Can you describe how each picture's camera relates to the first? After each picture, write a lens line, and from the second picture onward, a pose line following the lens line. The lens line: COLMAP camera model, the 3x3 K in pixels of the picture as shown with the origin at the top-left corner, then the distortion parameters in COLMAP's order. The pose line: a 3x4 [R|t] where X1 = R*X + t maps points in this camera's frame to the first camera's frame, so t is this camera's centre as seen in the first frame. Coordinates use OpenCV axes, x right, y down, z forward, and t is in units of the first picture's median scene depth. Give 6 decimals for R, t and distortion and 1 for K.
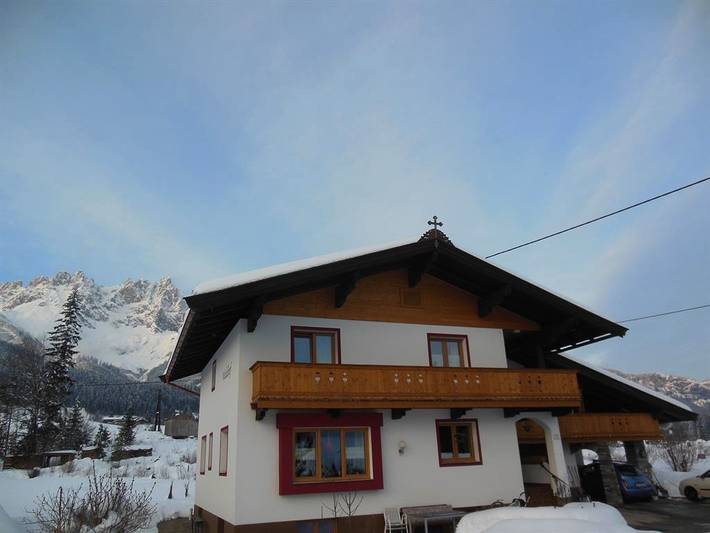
lens RADIAL K [[550.3, 0, 355.0], [0, 550.3, 266.5], [0, 0, 1]] dist [-0.063235, 0.113394]
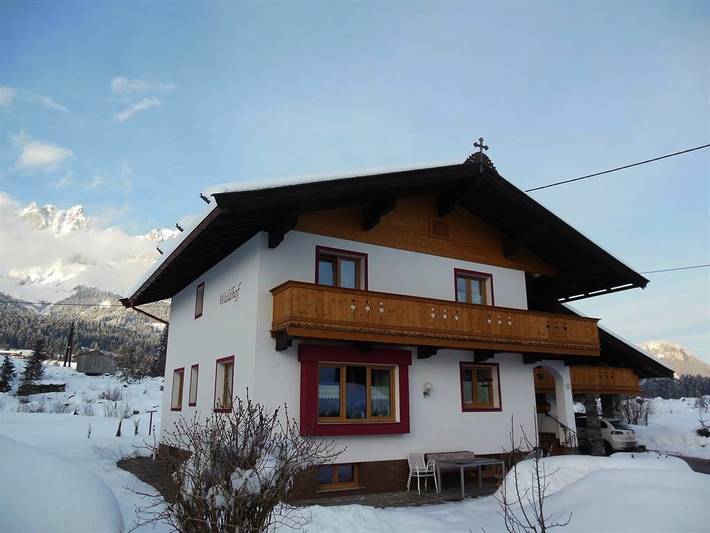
lens RADIAL K [[550.3, 0, 355.0], [0, 550.3, 266.5], [0, 0, 1]] dist [-0.063235, 0.113394]
pose [[0.985743, 0.076709, 0.149755, -0.171261], [-0.089634, 0.992631, 0.081546, 0.060693], [-0.142396, -0.093806, 0.985355, 0.130615]]
